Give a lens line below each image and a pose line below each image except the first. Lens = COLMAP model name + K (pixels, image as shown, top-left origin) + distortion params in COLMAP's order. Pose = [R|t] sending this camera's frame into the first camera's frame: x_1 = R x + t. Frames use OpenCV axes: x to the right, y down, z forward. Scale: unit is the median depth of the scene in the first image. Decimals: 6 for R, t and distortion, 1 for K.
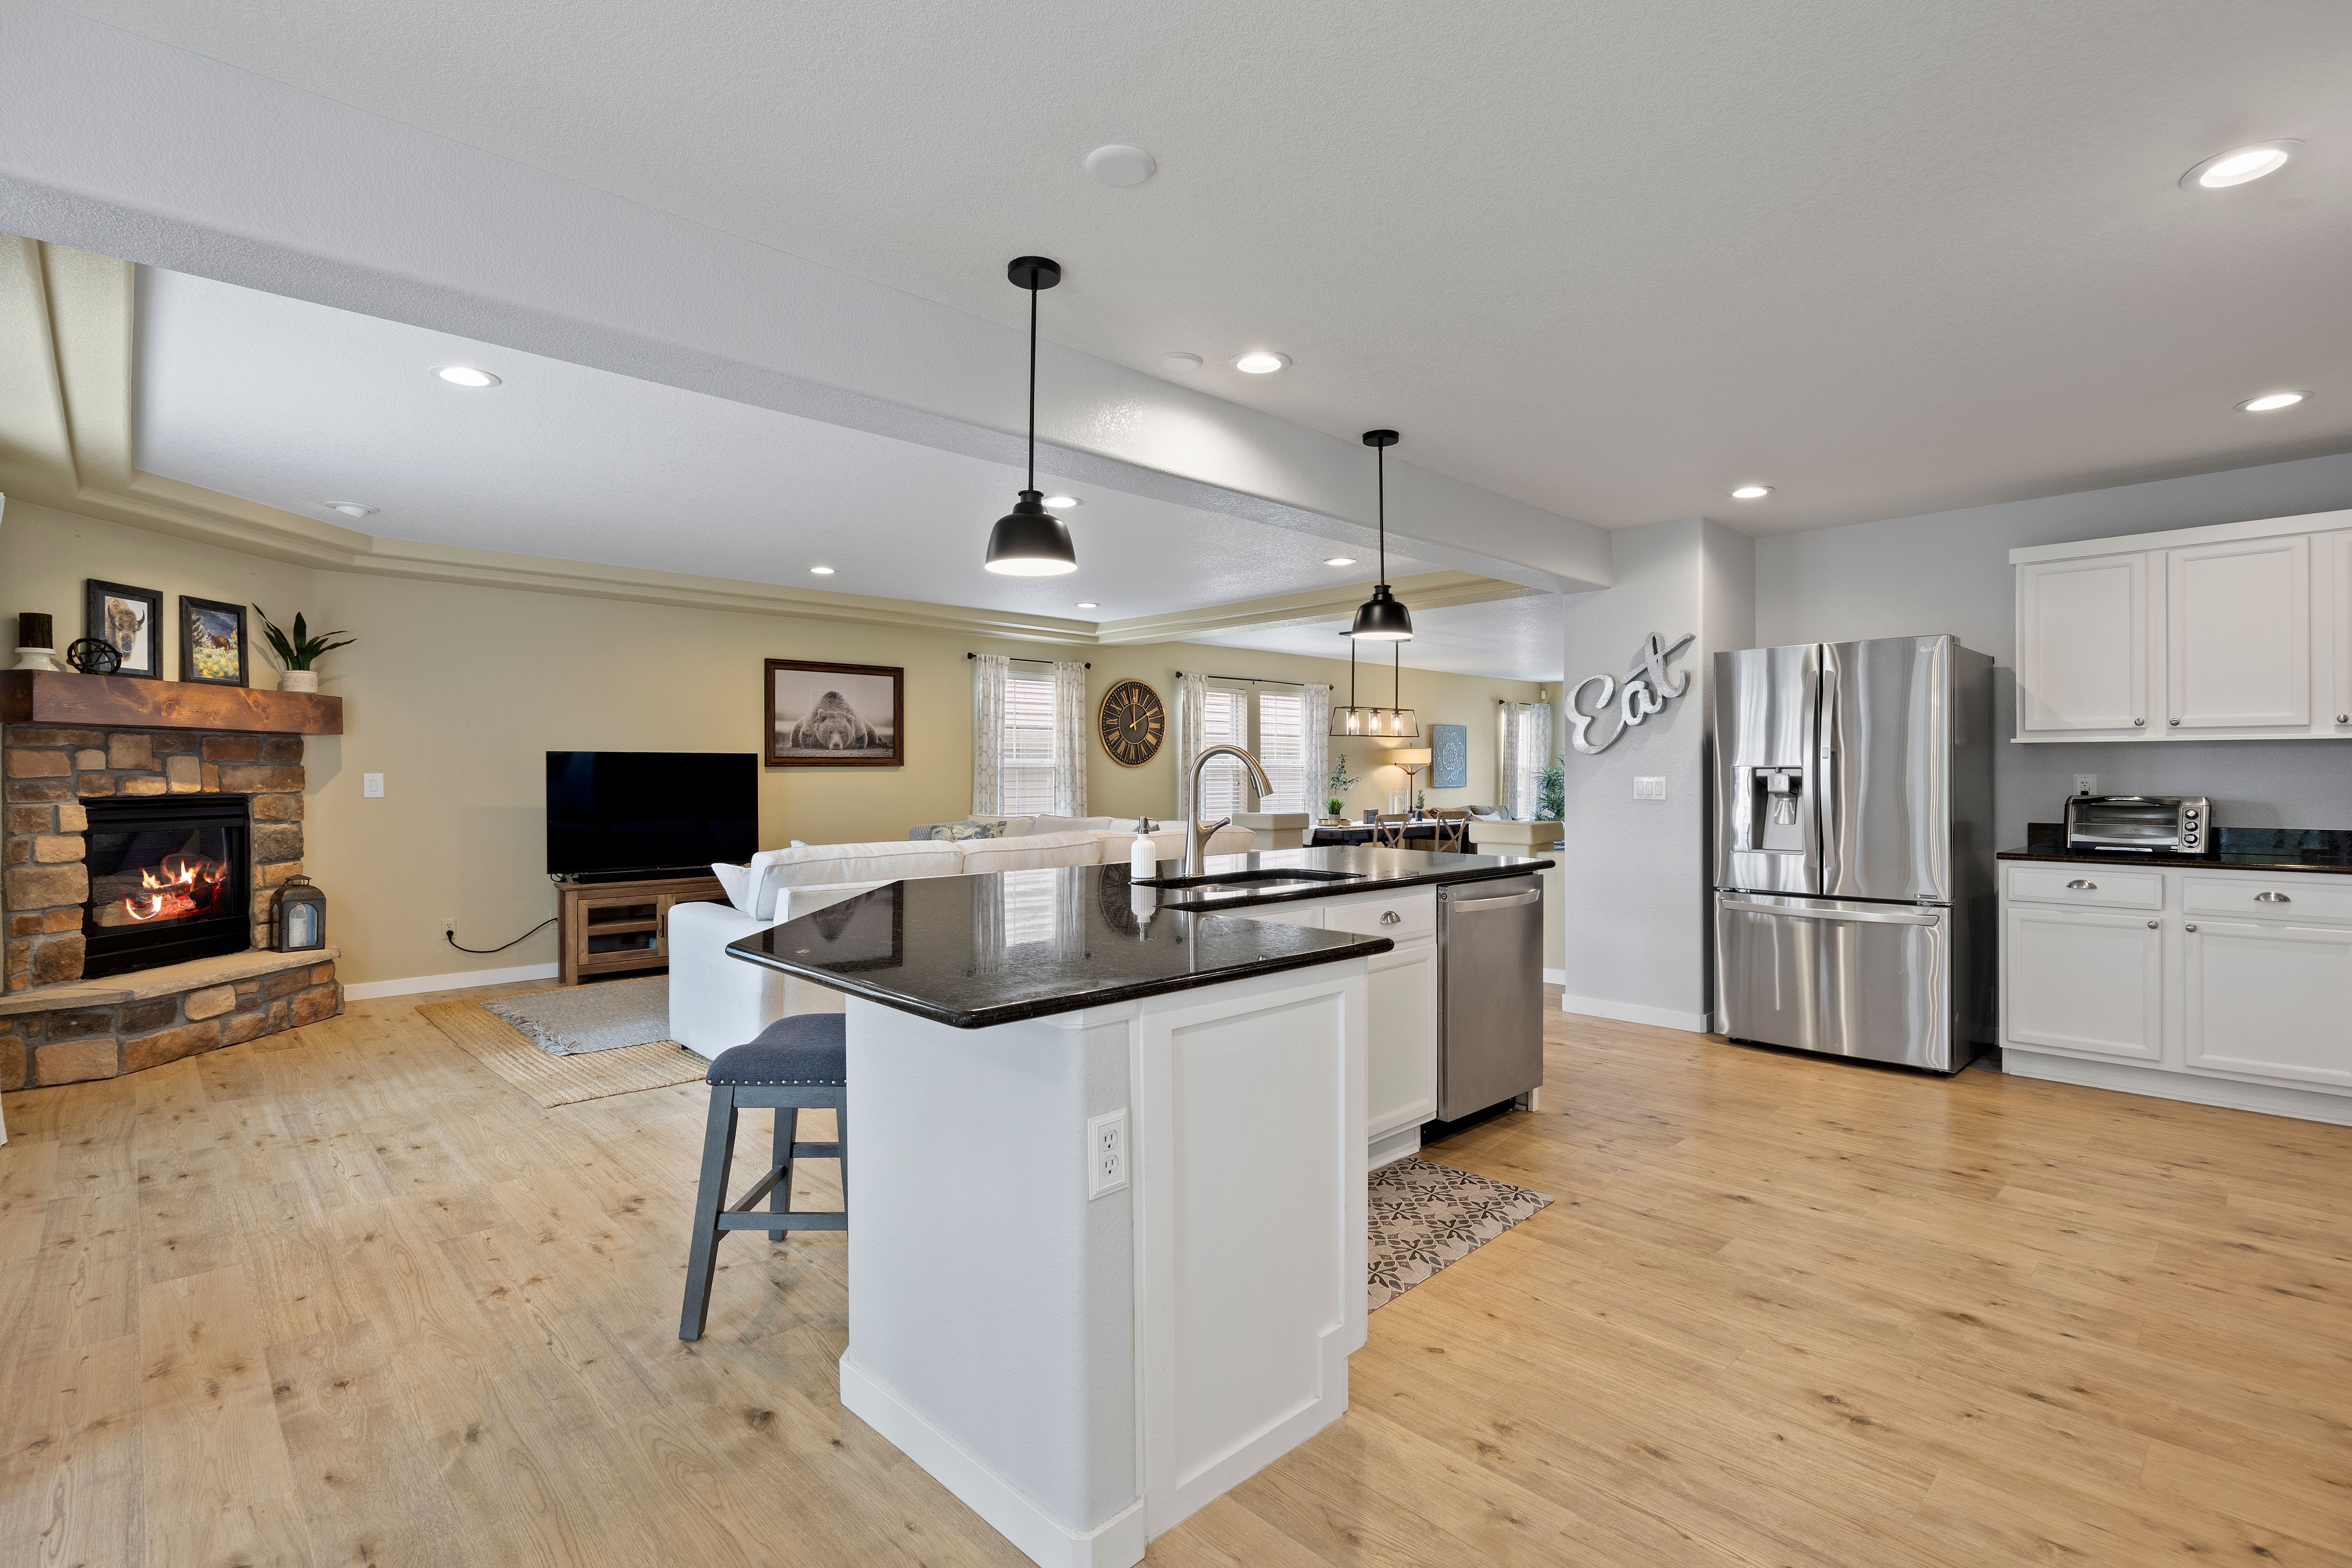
lens RADIAL K [[1088.9, 0, 1193.1], [0, 1088.9, 778.1], [0, 0, 1]] dist [-0.007783, -0.001139]
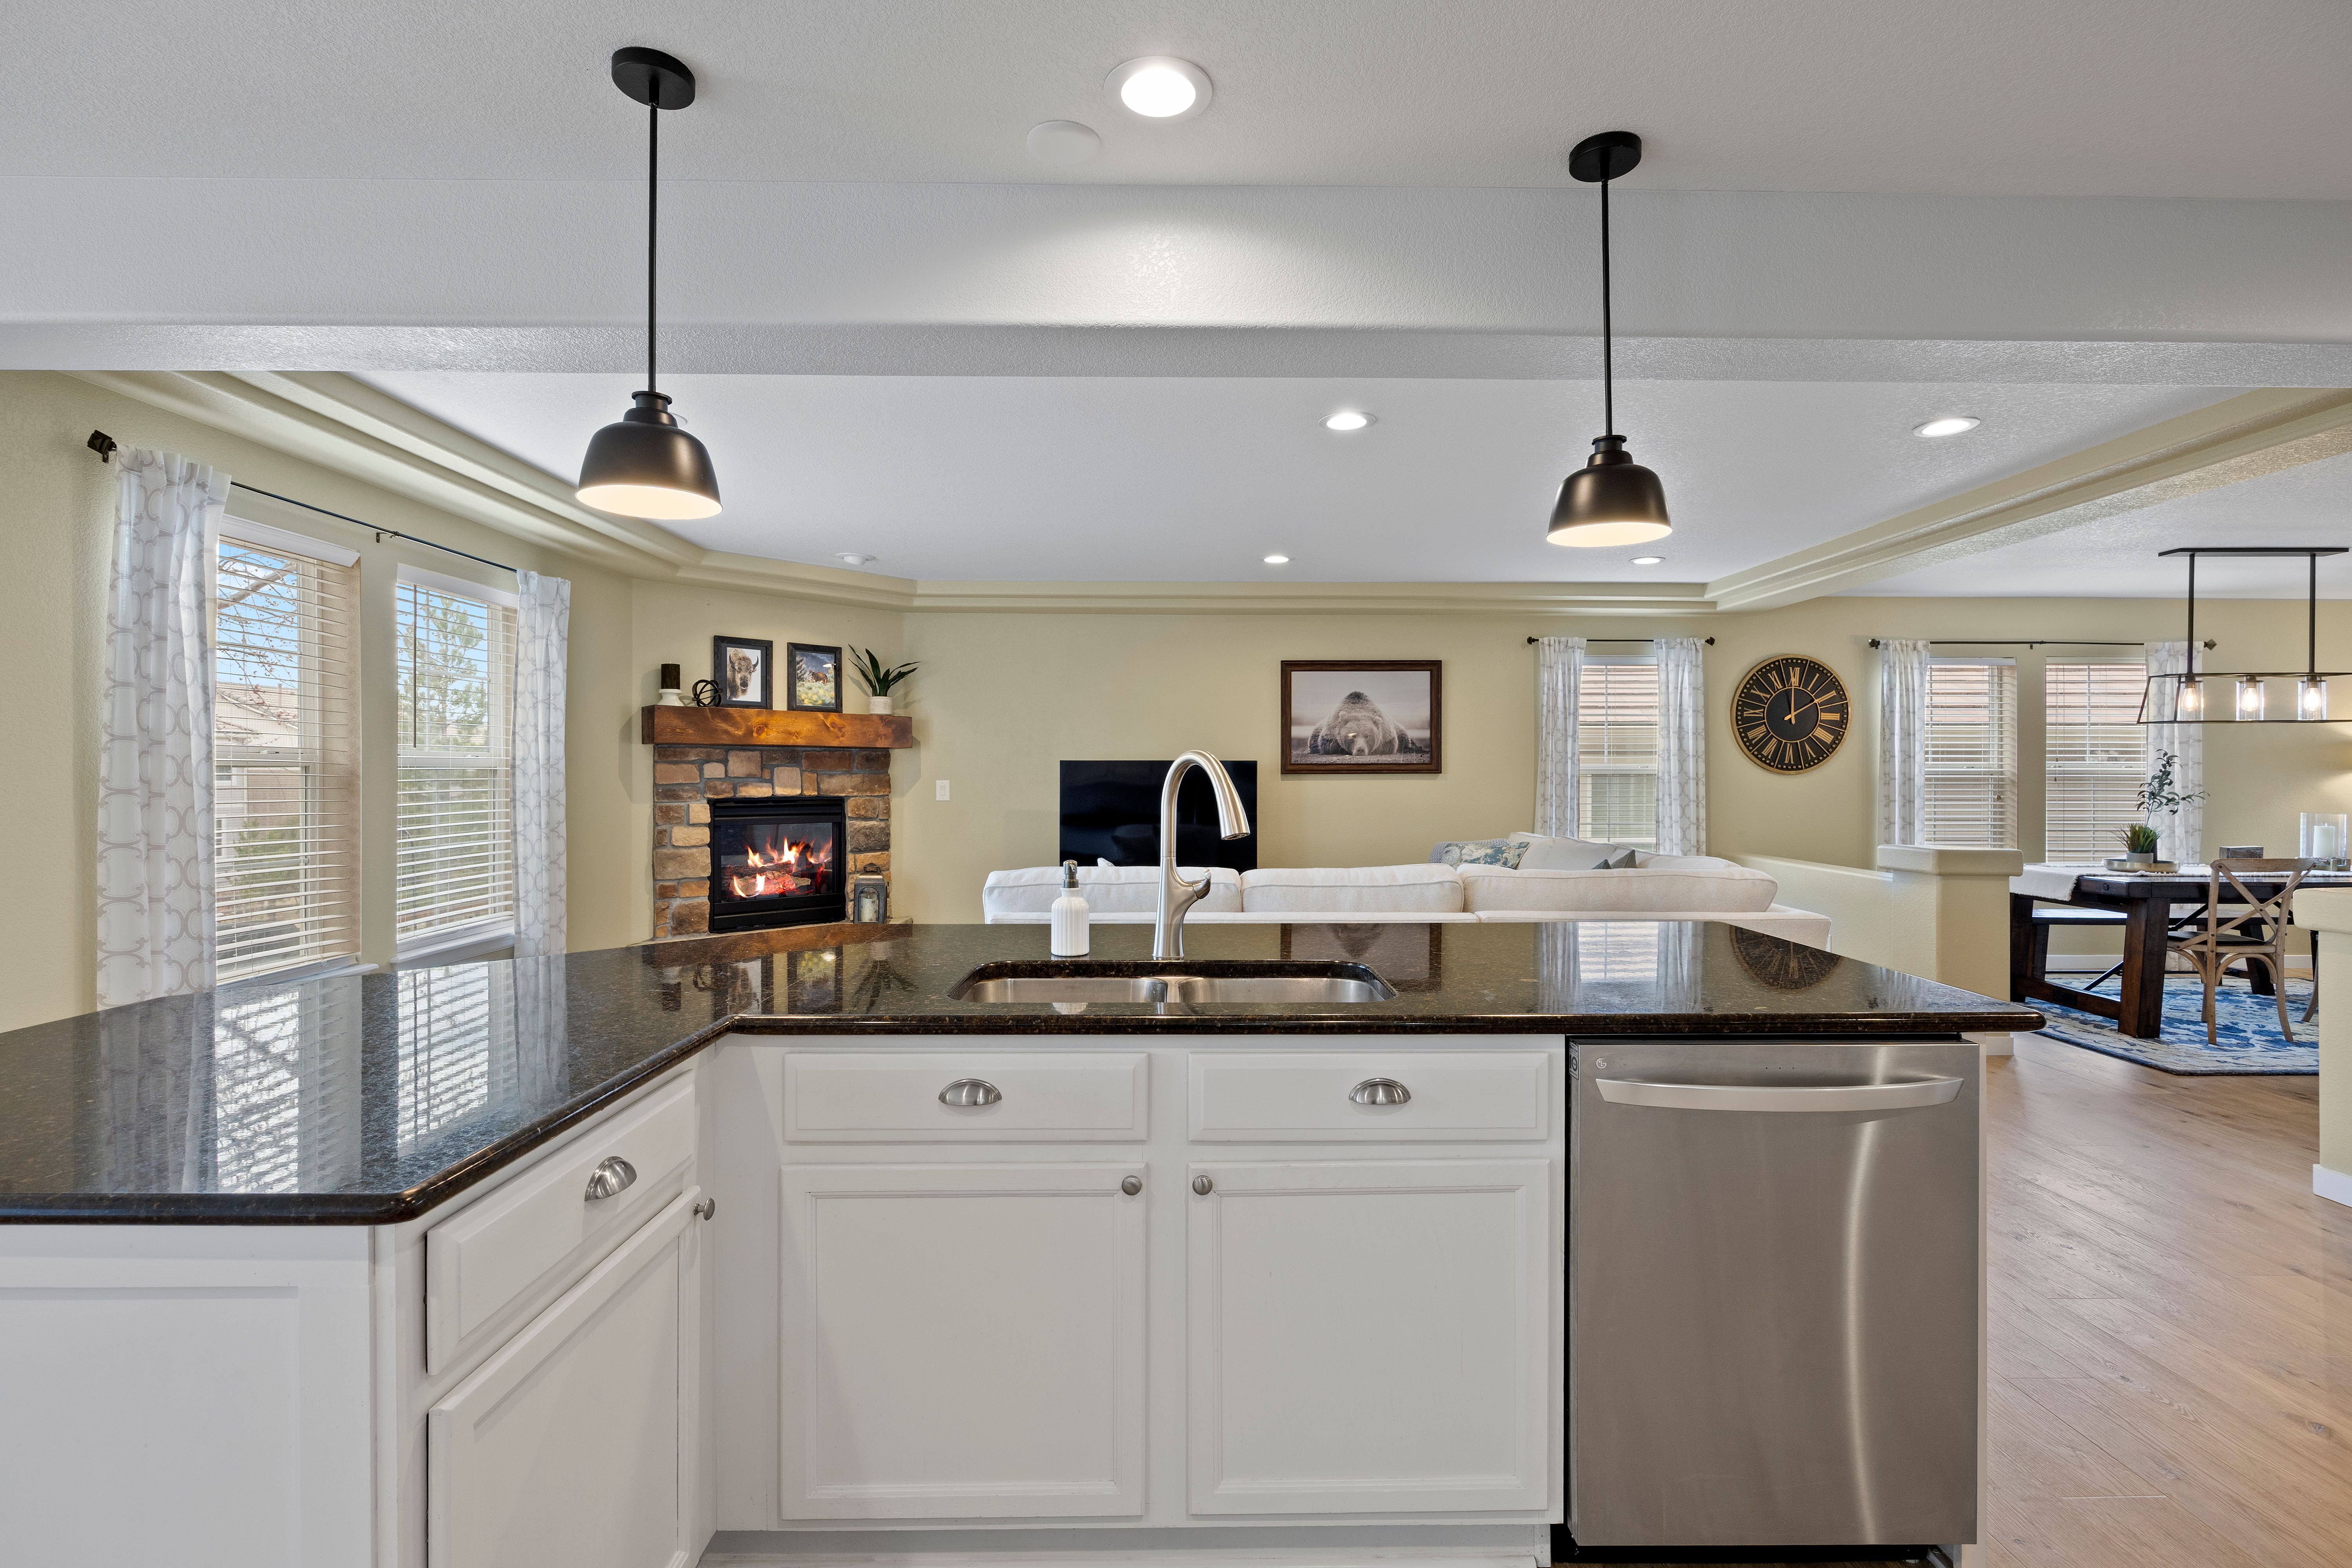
lens RADIAL K [[1088.9, 0, 1192.3], [0, 1088.9, 773.1], [0, 0, 1]] dist [-0.007783, -0.001139]
pose [[0.728002, 0.001253, -0.685574, 0.268092], [-0.006258, 0.999969, -0.004818, -0.008490], [0.685547, 0.007797, 0.727987, 0.335184]]
